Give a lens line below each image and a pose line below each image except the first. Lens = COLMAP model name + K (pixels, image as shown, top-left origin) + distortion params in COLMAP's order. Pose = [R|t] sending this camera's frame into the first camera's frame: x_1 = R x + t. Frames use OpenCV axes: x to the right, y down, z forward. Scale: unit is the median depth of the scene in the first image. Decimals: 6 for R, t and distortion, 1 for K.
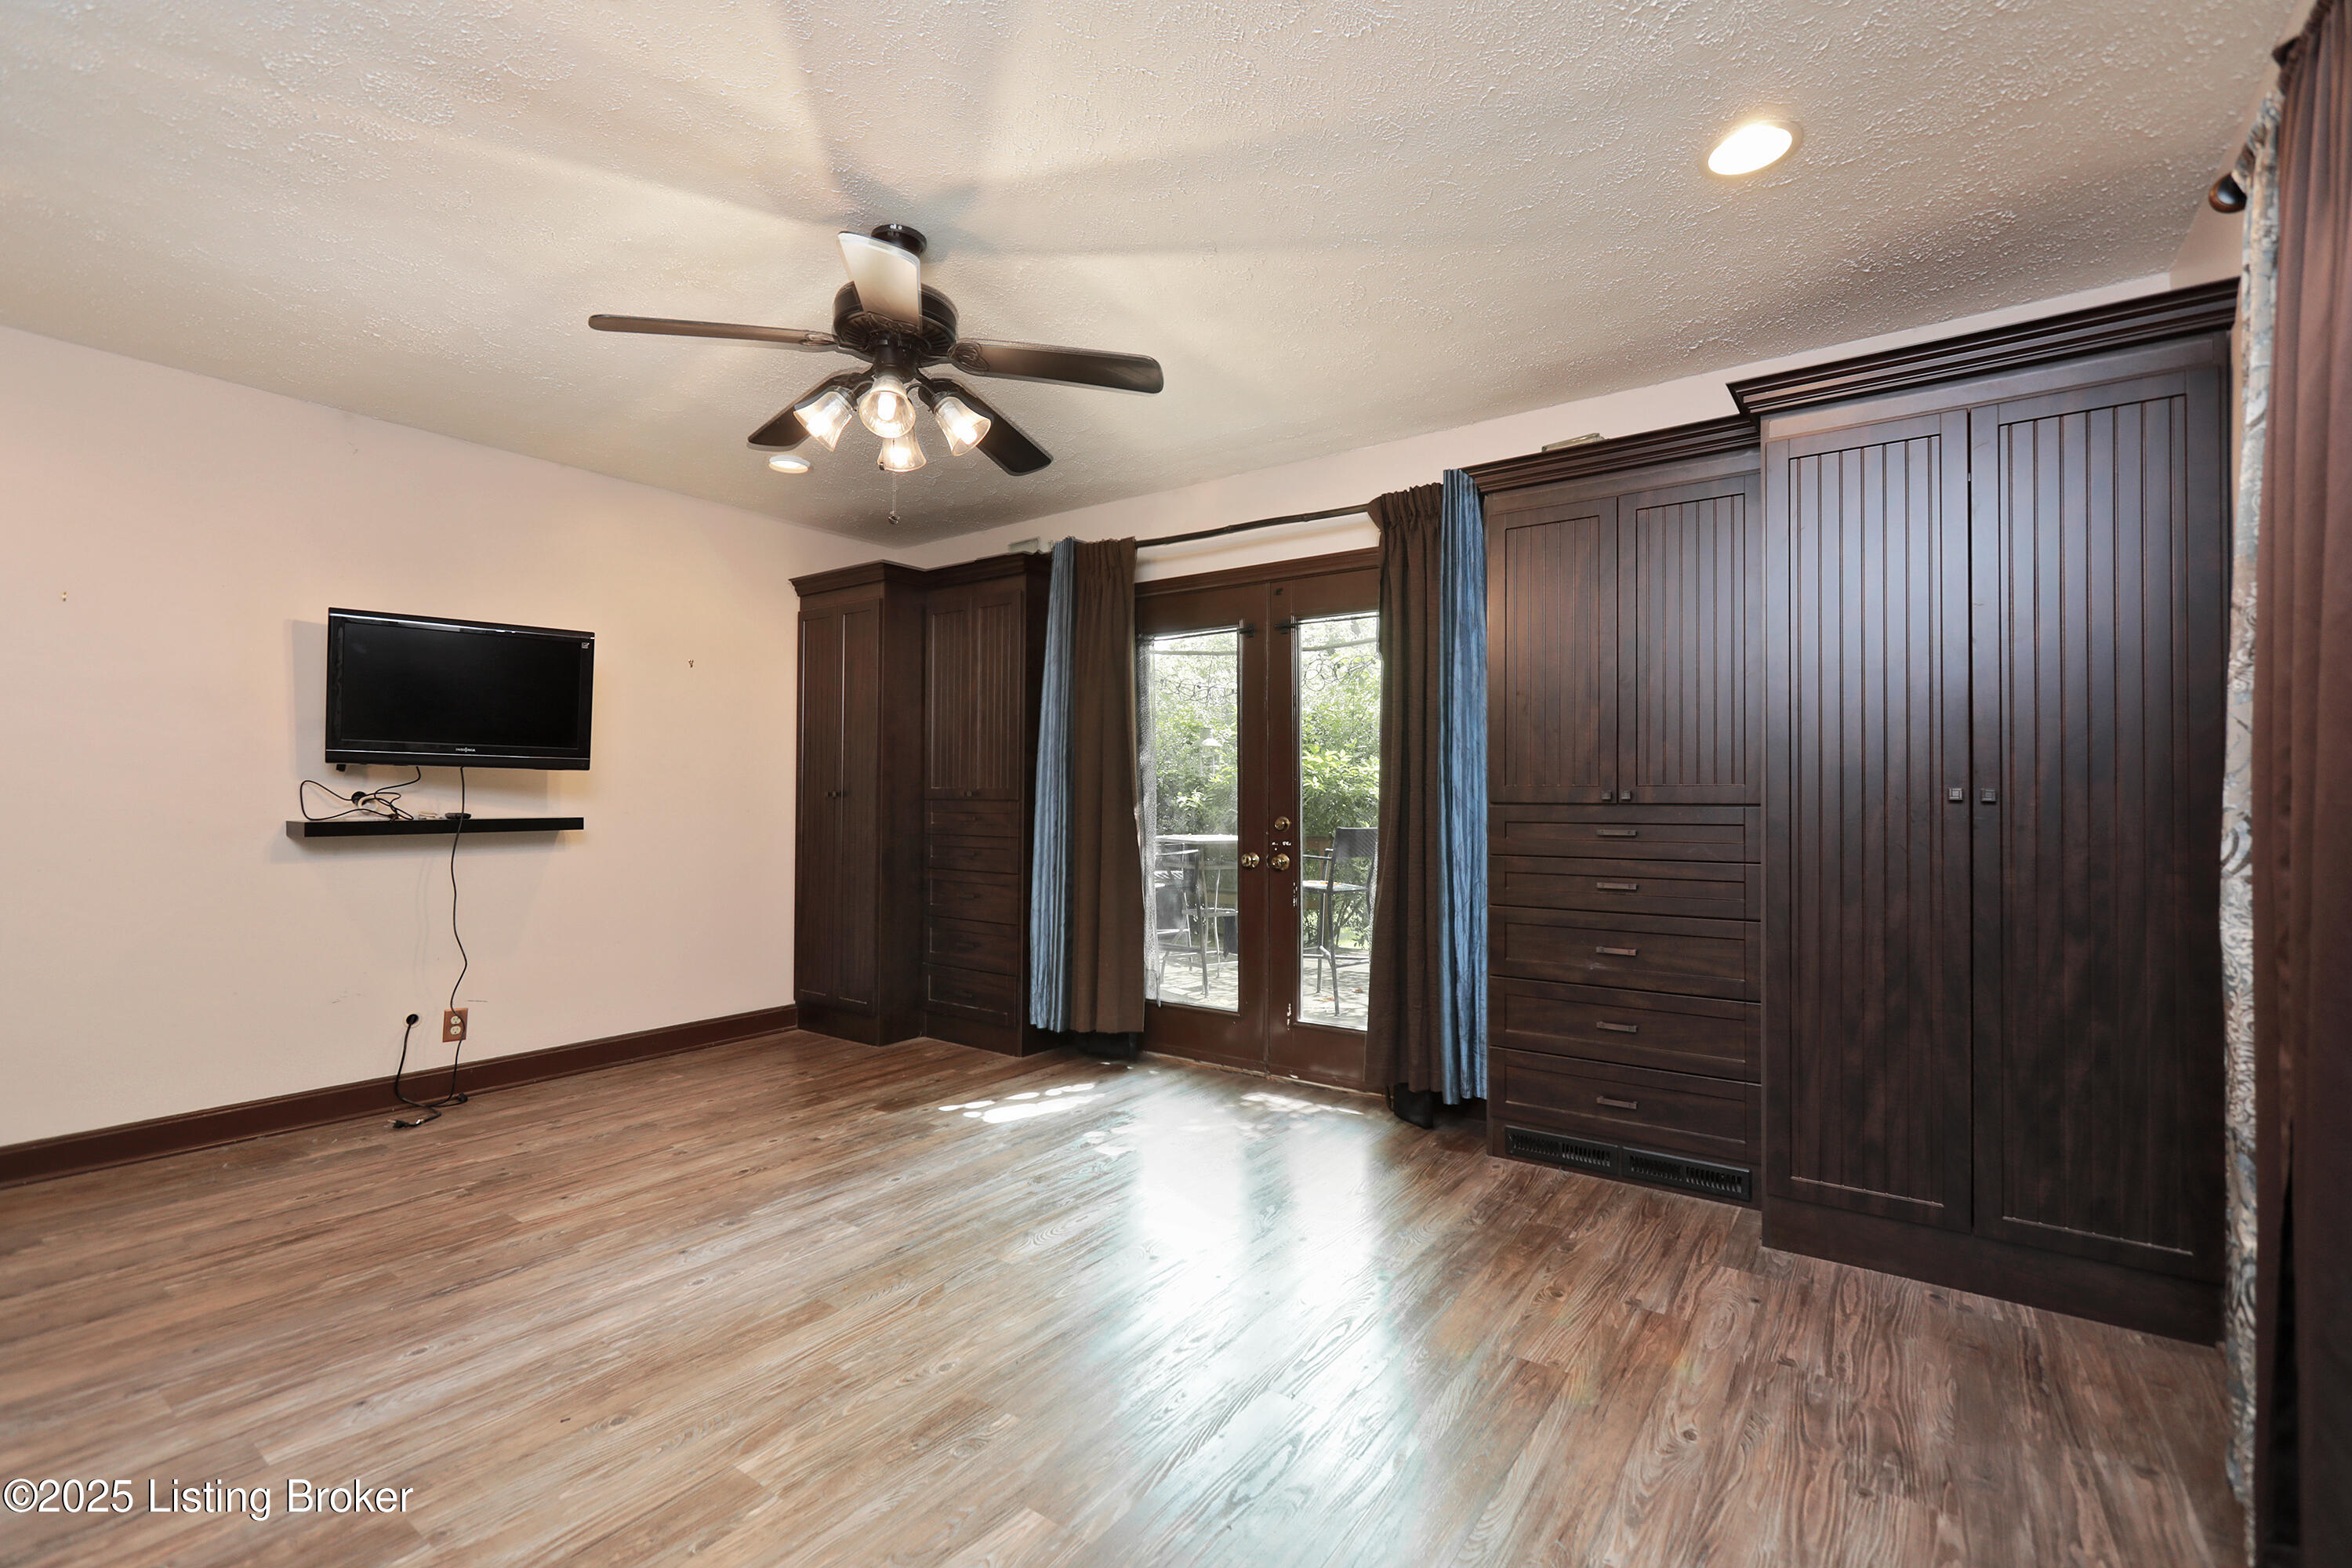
lens RADIAL K [[1042.9, 0, 1173.8], [0, 1042.9, 801.3], [0, 0, 1]] dist [0.000237, -0.000617]
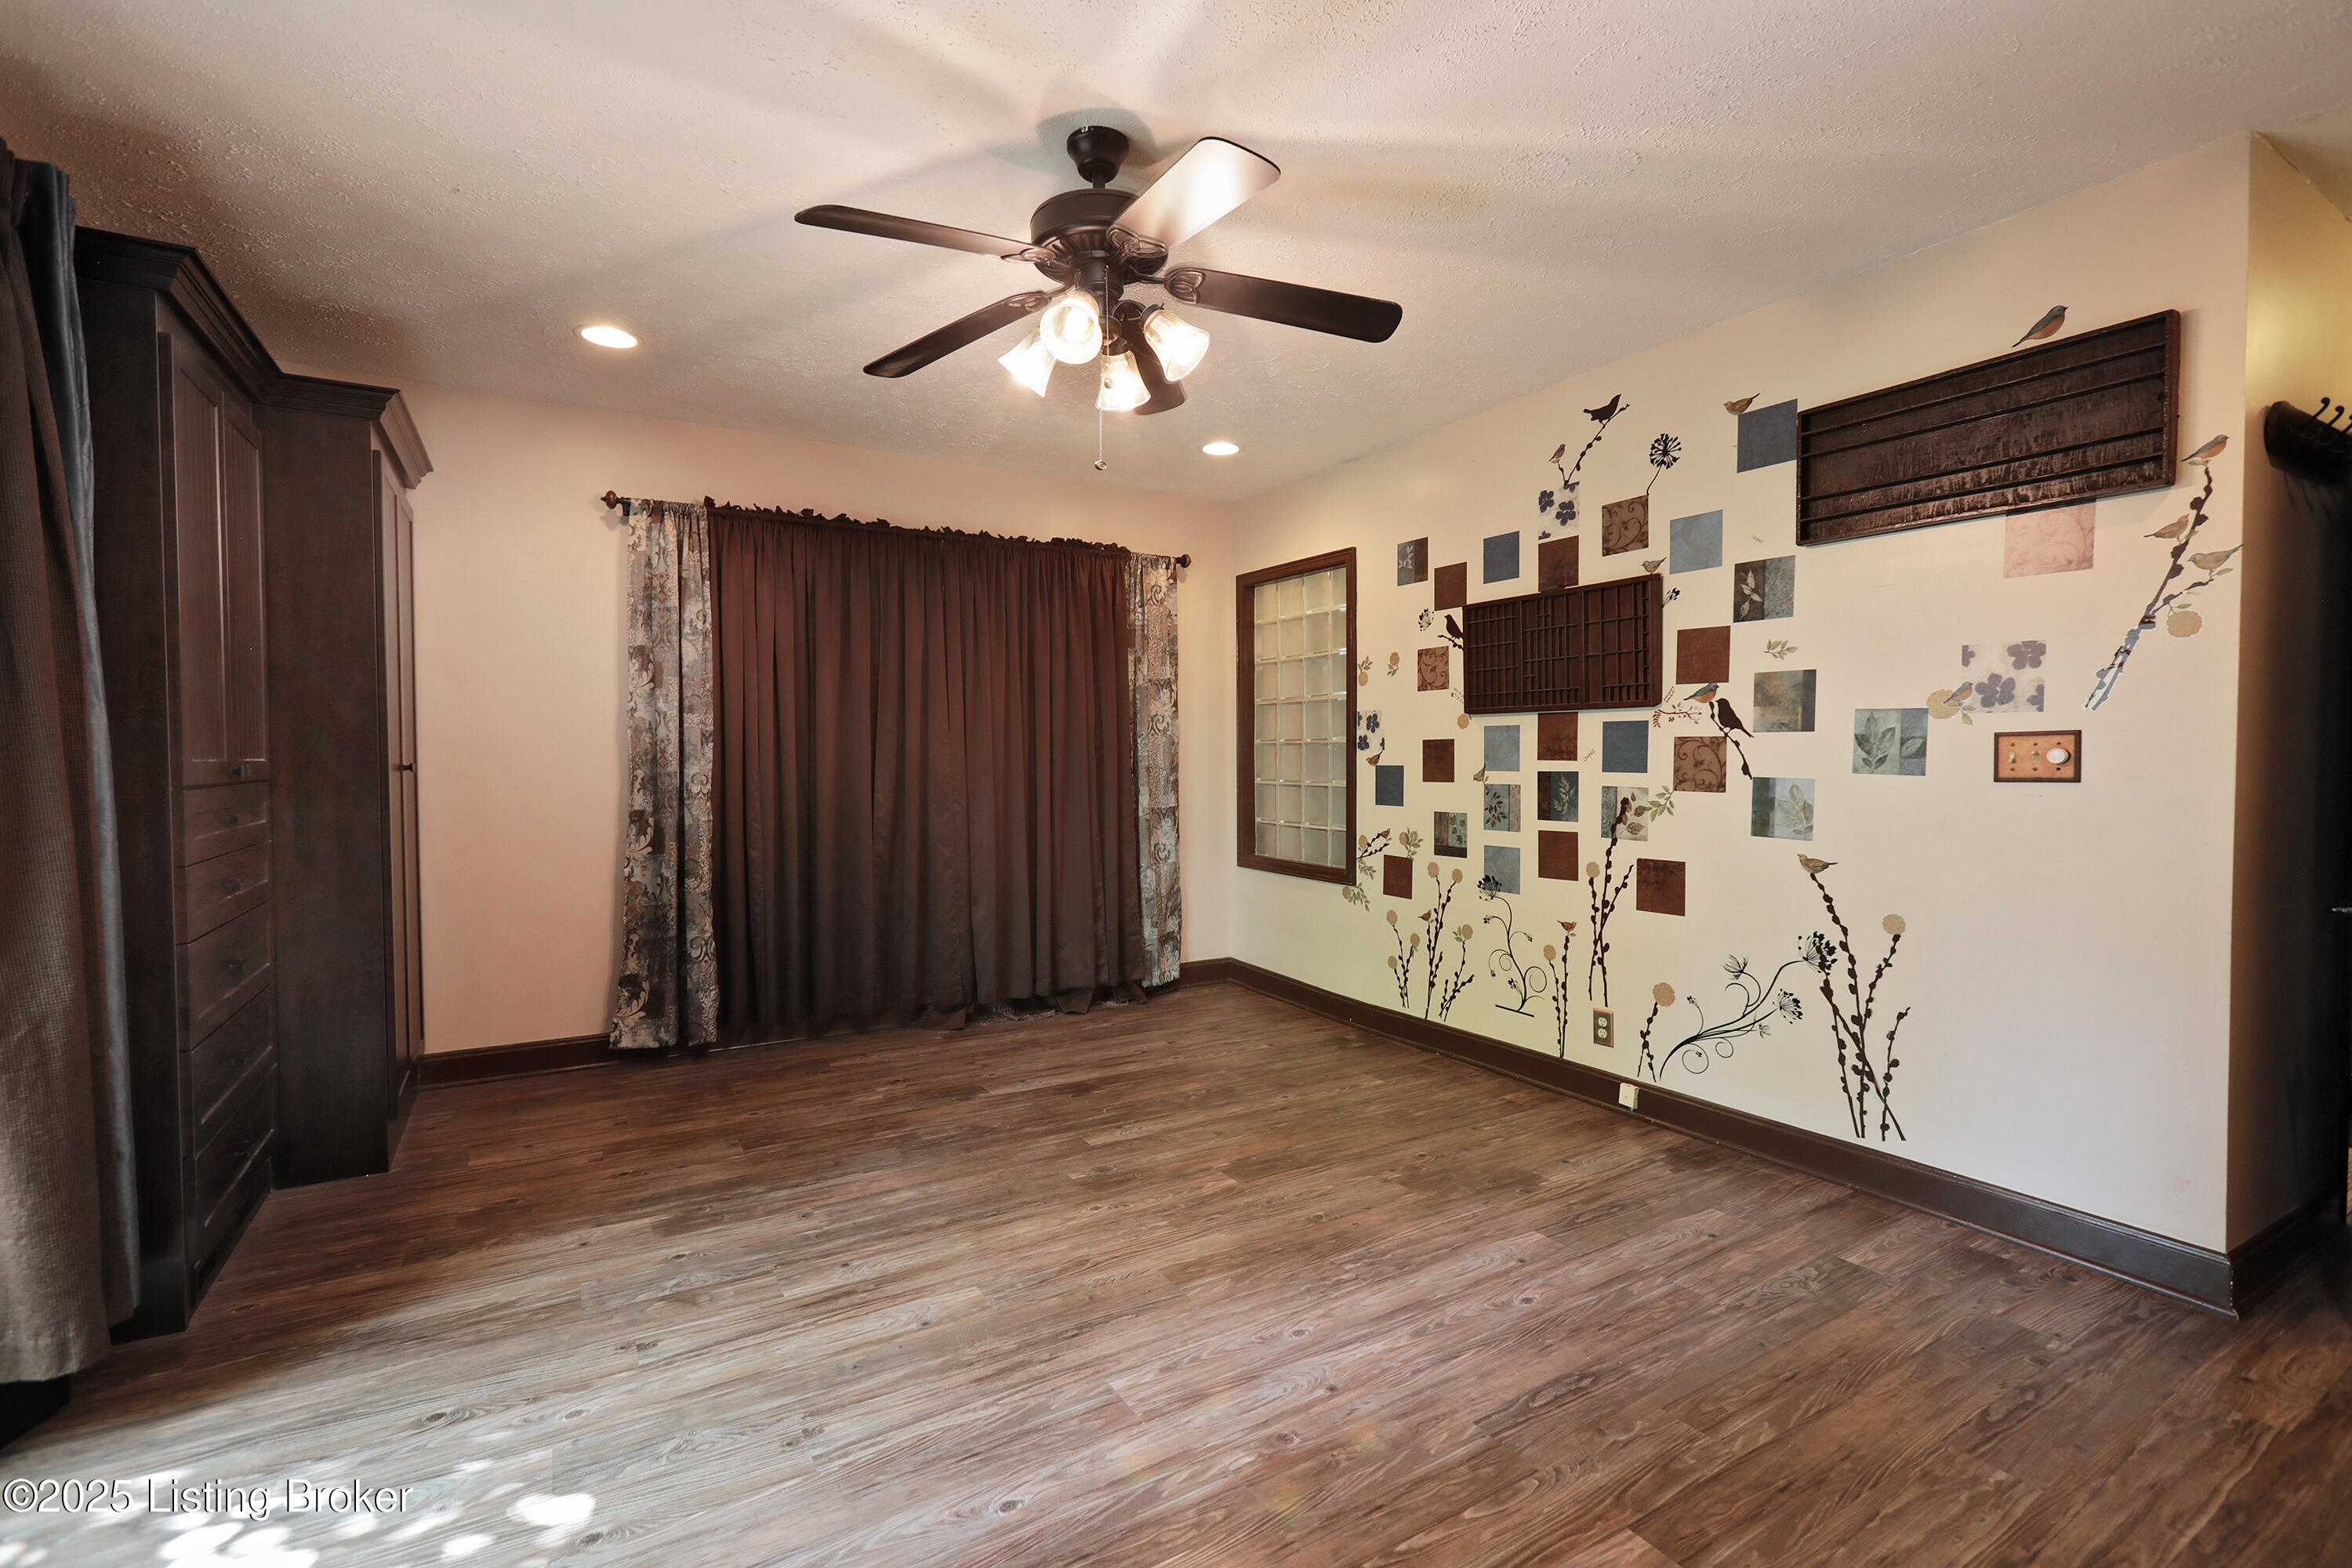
lens RADIAL K [[1042.9, 0, 1172.2], [0, 1042.9, 781.0], [0, 0, 1]] dist [0.000237, -0.000617]
pose [[-0.921786, -0.015981, 0.387370, -0.748077], [-0.006553, 0.999650, 0.025648, -0.030693], [-0.387644, 0.021104, -0.921568, 1.996320]]
